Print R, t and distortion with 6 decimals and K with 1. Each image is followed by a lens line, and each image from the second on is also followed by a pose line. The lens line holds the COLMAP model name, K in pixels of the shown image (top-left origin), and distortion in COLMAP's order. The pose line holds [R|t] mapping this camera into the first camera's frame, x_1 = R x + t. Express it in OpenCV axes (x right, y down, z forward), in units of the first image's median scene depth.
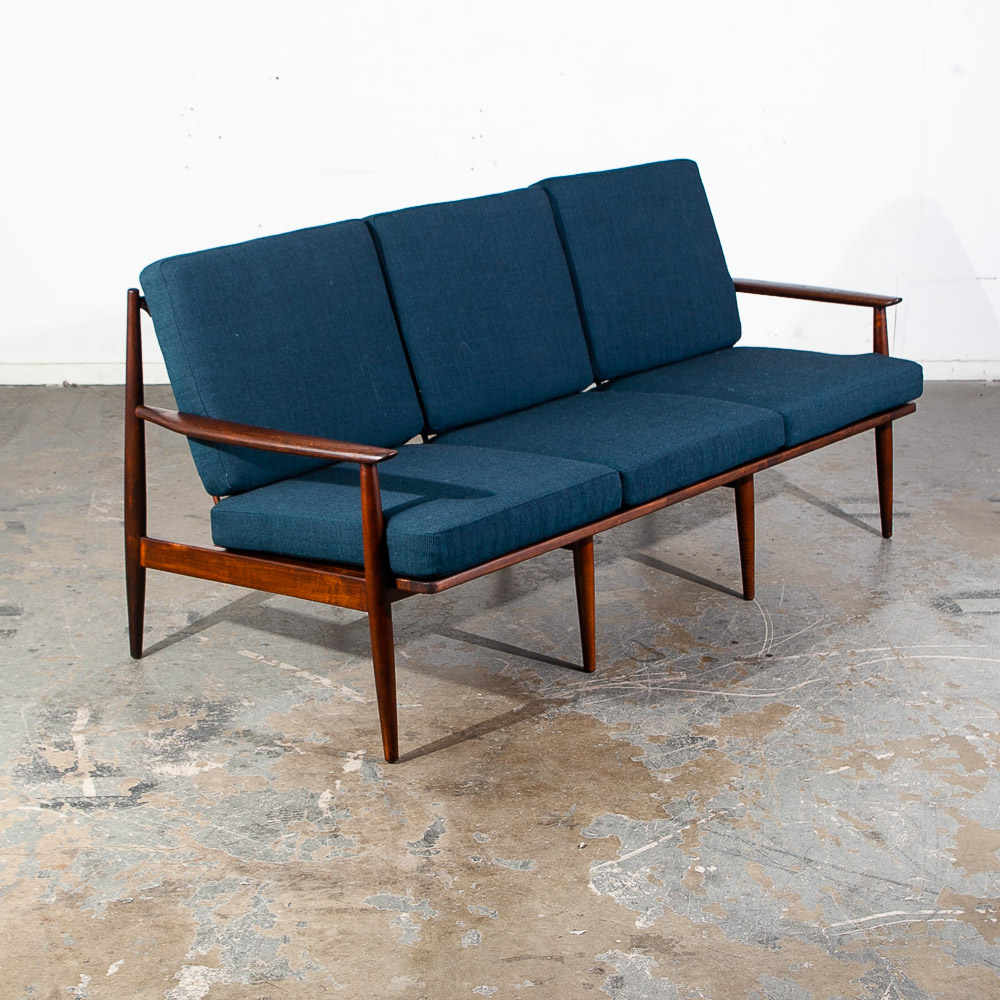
lens RADIAL K [[2097.1, 0, 478.3], [0, 2097.1, 472.7], [0, 0, 1]] dist [-0.009091, 0.000000]
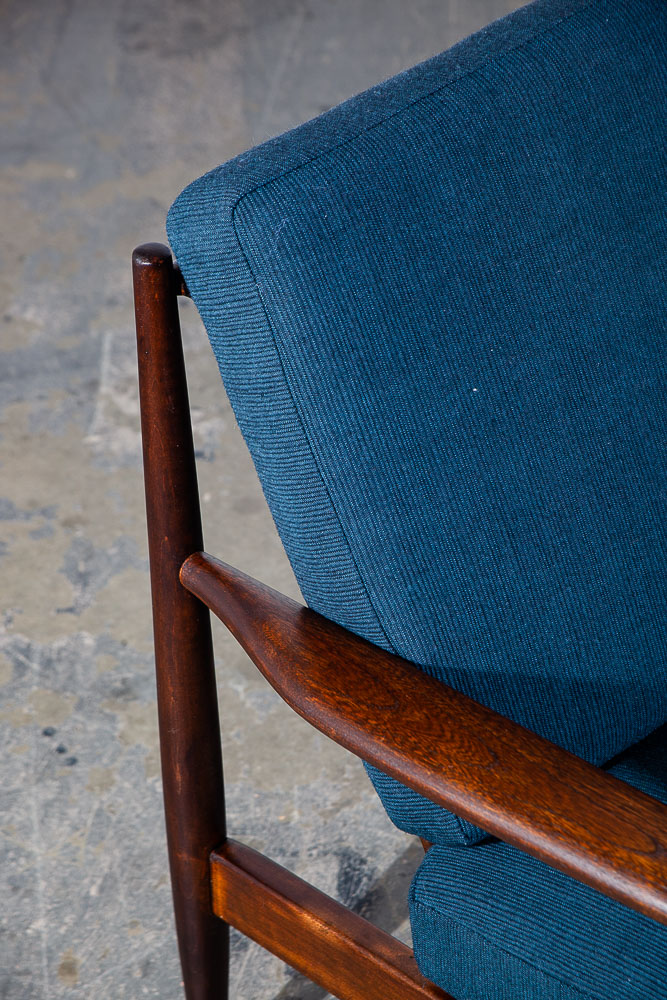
lens RADIAL K [[2565.1, 0, 334.2], [0, 2565.1, 508.4], [0, 0, 1]] dist [0.573117, 0.000000]
pose [[0.992676, 0.009434, -0.120437, -0.090151], [0.031592, 0.941980, 0.334180, -0.184832], [0.116602, -0.335537, 0.934783, 0.629828]]
